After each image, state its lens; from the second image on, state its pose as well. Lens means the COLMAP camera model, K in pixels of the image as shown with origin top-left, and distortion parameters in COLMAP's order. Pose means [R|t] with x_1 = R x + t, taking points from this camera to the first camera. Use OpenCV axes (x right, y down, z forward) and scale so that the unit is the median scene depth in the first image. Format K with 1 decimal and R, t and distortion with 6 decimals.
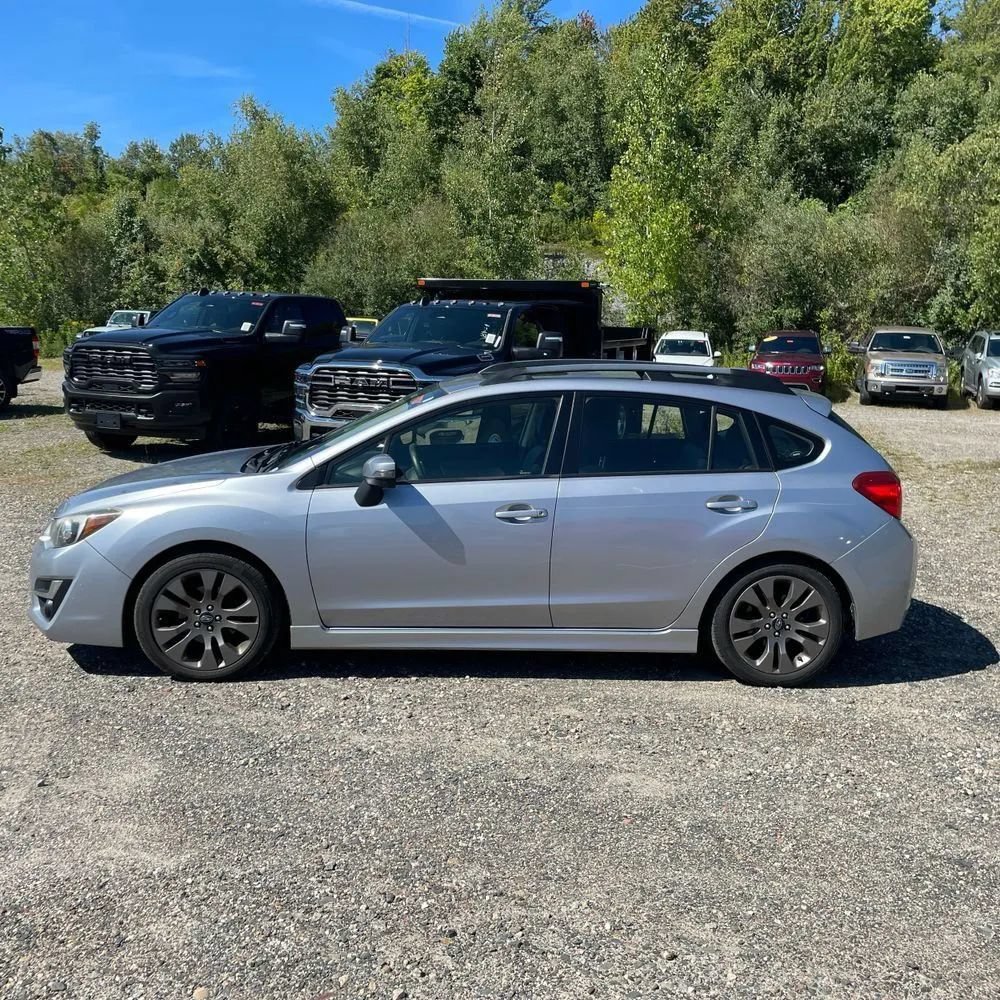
lens RADIAL K [[1007.4, 0, 496.6], [0, 1007.4, 483.6], [0, 0, 1]] dist [0.079385, -0.098791]
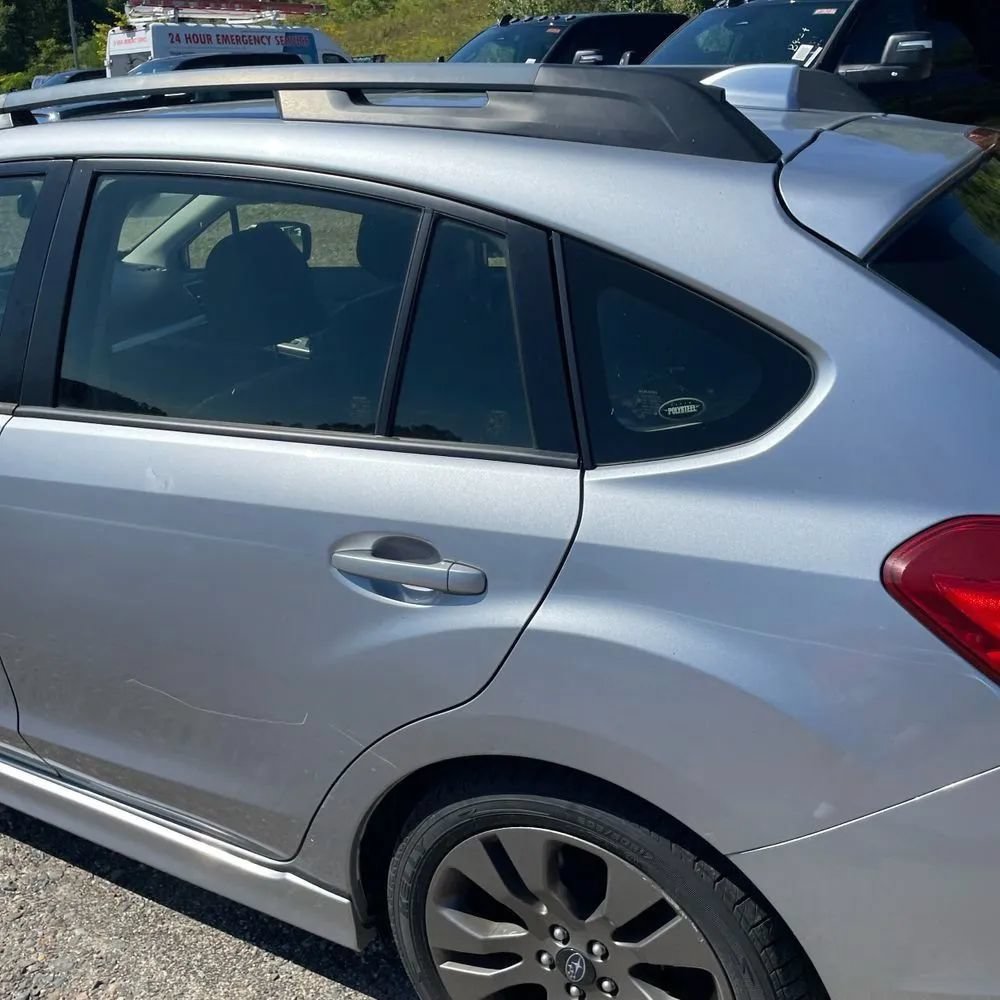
lens RADIAL K [[1007.4, 0, 496.6], [0, 1007.4, 483.6], [0, 0, 1]] dist [0.079385, -0.098791]
pose [[0.859006, 0.133262, -0.494317, 0.136684], [-0.017634, 0.972657, 0.231574, -0.024257], [0.511661, -0.190207, 0.837869, 0.269728]]
